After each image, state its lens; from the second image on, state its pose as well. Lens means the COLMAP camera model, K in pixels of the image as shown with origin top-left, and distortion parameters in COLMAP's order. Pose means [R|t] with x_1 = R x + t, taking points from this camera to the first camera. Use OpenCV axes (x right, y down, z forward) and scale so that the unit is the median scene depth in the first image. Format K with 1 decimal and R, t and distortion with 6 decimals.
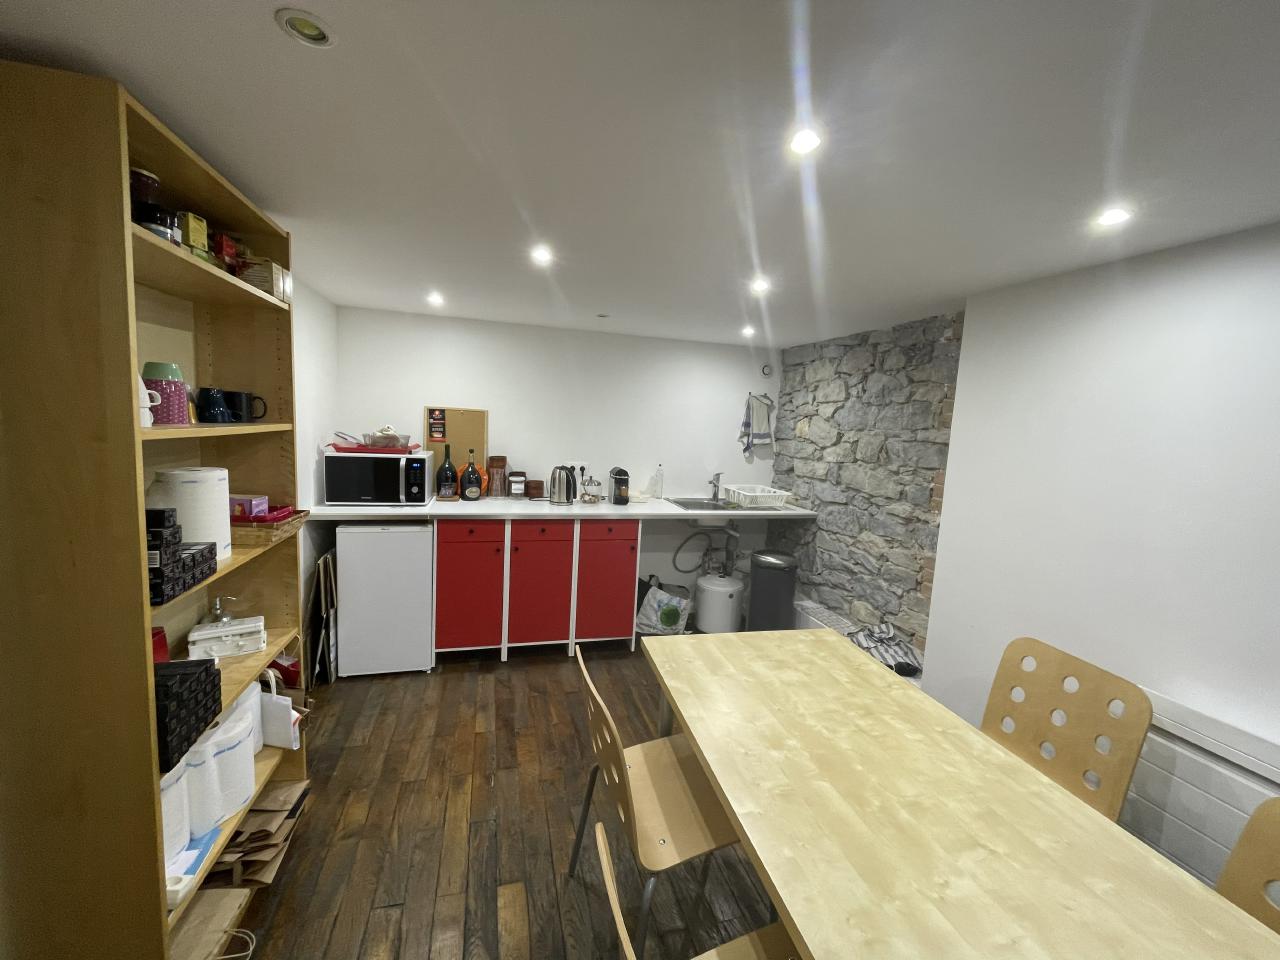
lens RADIAL K [[520.9, 0, 643.5], [0, 520.9, 482.7], [0, 0, 1]] dist [-0.002021, 0.000334]
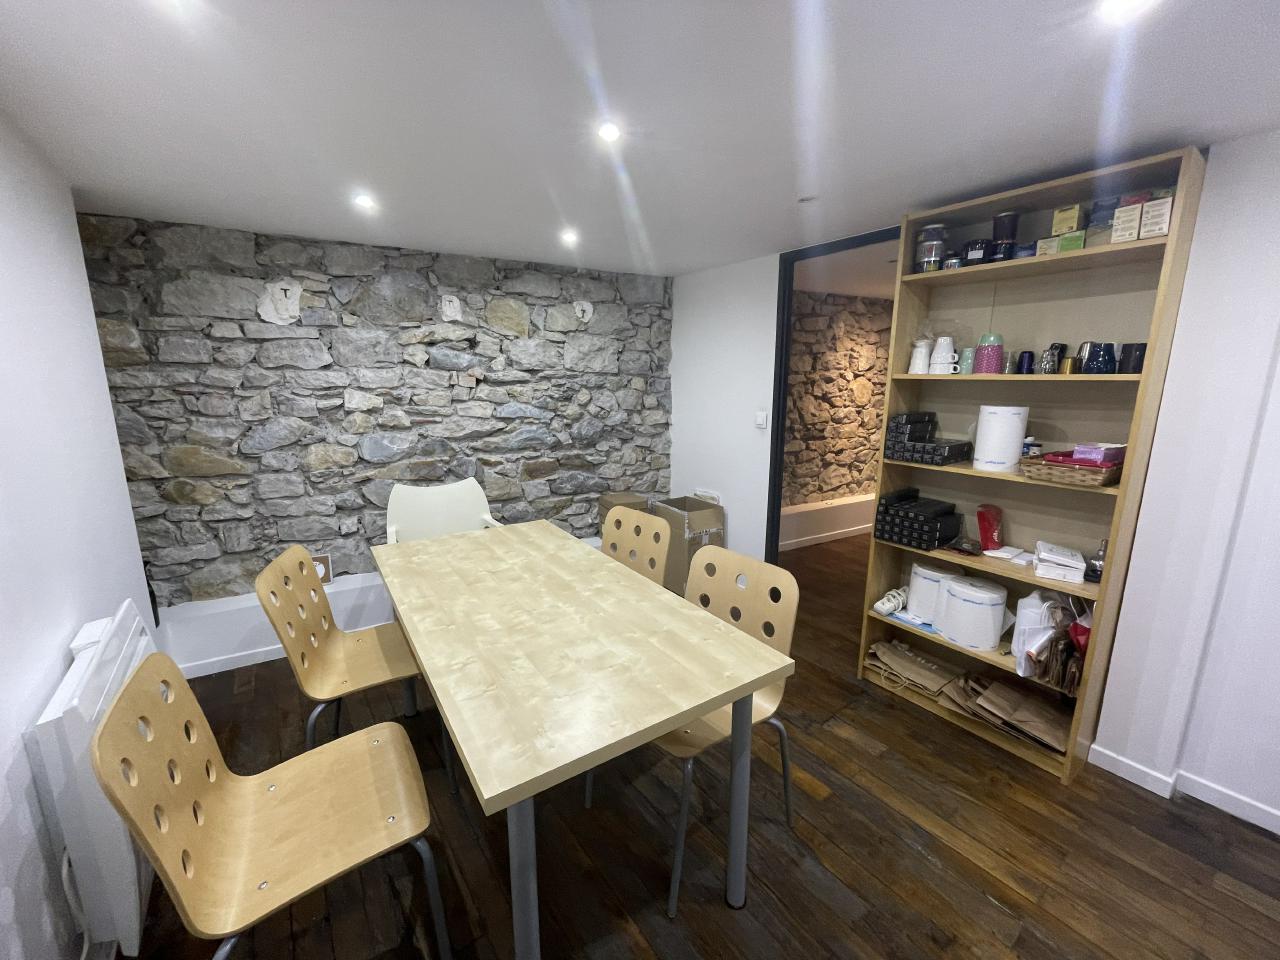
lens RADIAL K [[520.9, 0, 640.0], [0, 520.9, 478.3], [0, 0, 1]] dist [-0.002021, 0.000334]
pose [[-0.937767, 0.012848, -0.347027, 0.570234], [-0.089382, 0.956717, 0.276956, -0.144839], [0.335565, 0.290738, -0.896029, 1.985722]]
